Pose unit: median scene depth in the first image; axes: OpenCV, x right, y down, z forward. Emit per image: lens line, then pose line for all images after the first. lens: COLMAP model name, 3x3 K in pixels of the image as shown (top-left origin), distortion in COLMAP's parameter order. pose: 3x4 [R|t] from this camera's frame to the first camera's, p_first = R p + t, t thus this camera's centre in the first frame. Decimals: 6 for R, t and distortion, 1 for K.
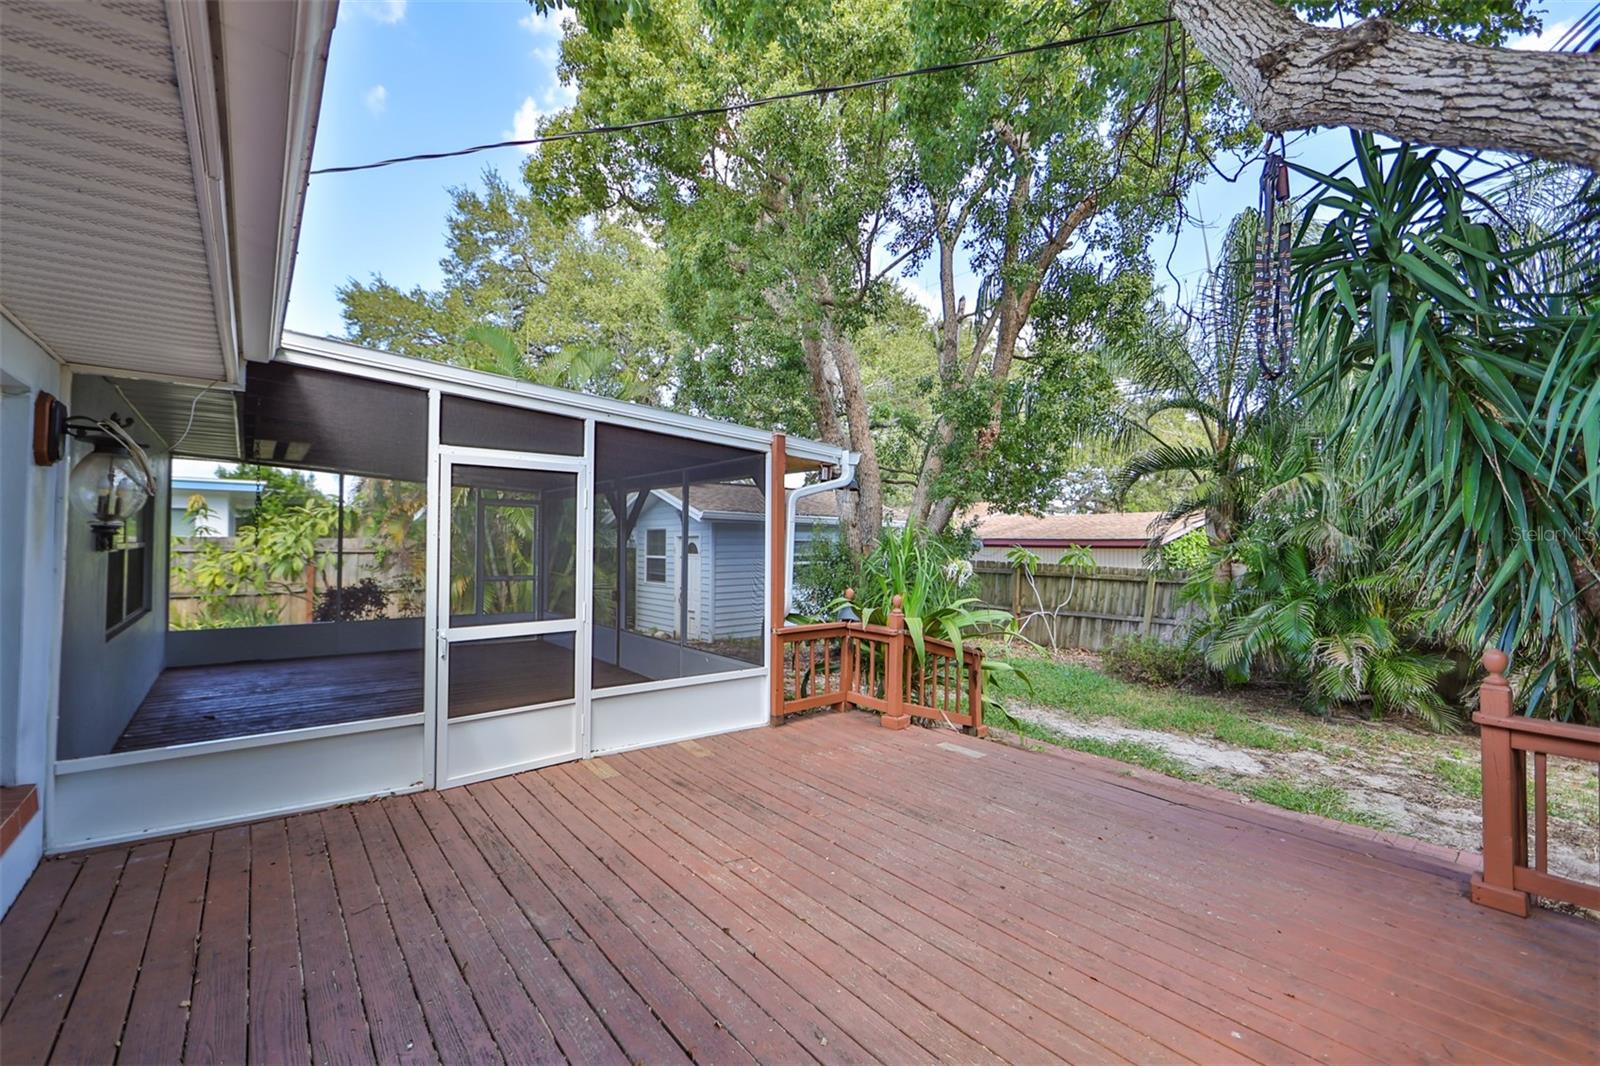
lens RADIAL K [[673.9, 0, 797.4], [0, 673.9, 536.7], [0, 0, 1]] dist [-0.000312, 0.000153]
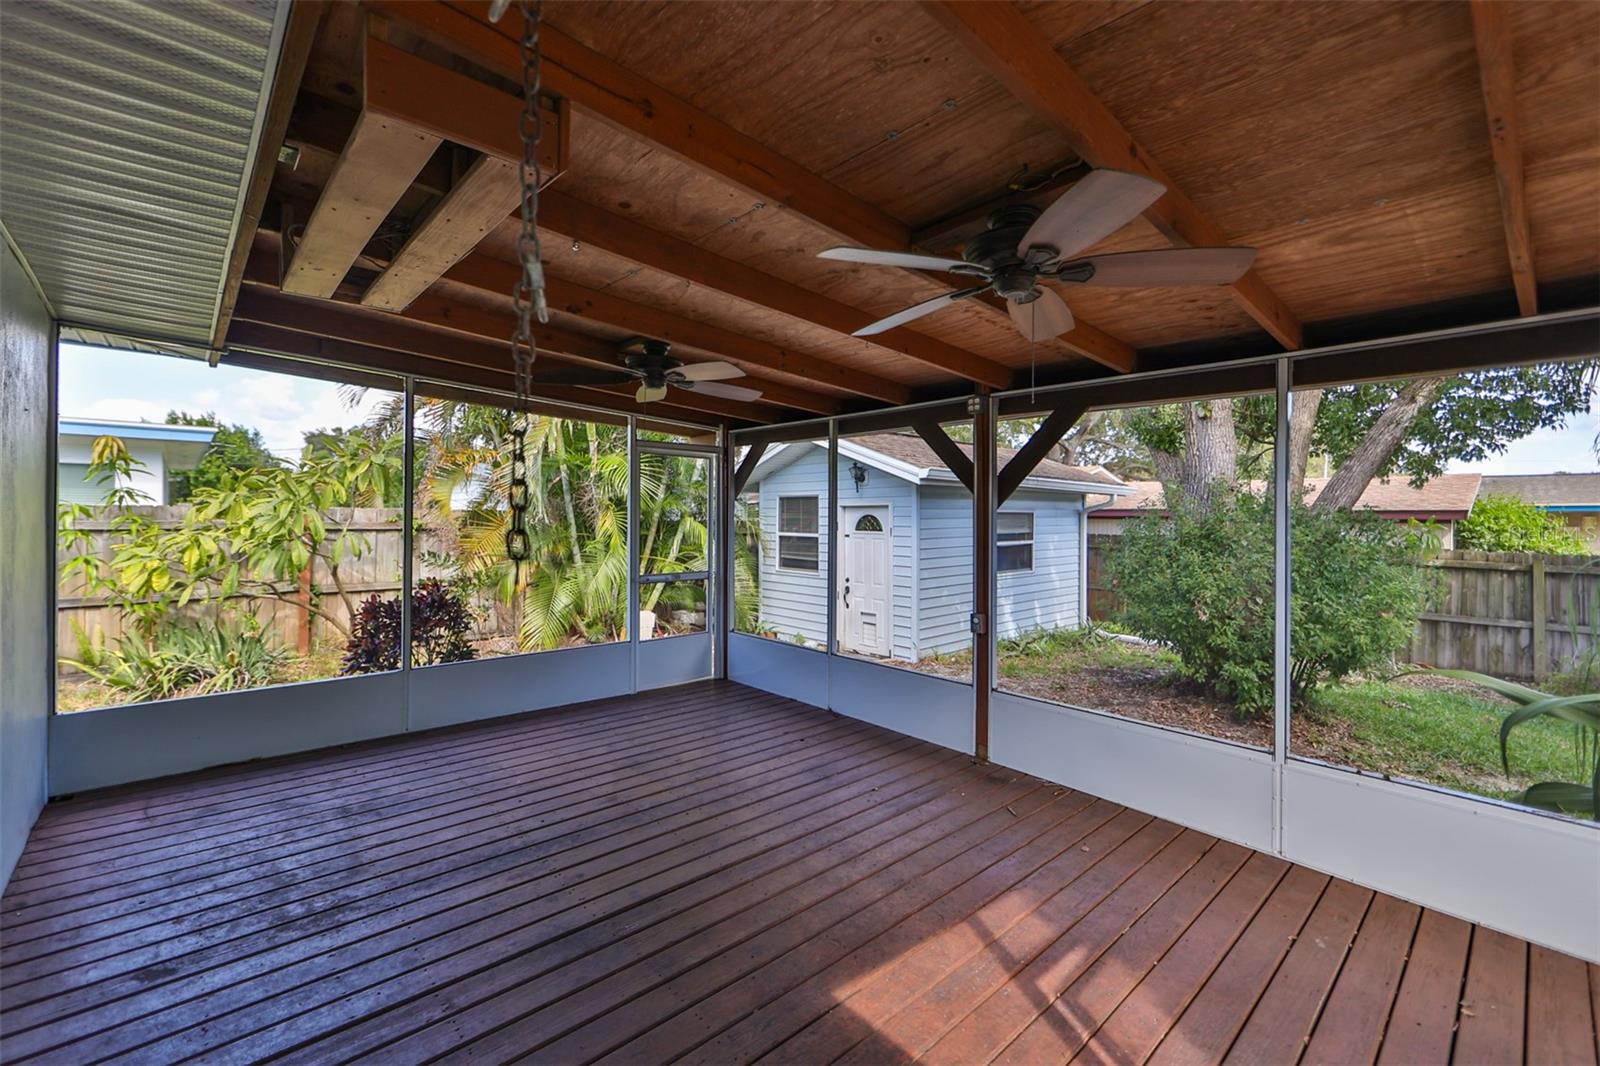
lens RADIAL K [[685.6, 0, 791.5], [0, 685.6, 518.4], [0, 0, 1]] dist [0.003112, 0.000153]
pose [[0.998671, 0.000589, 0.051540, -0.303263], [-0.001530, 0.999833, 0.018216, -0.000118], [-0.051521, -0.018271, 0.998505, 0.336247]]
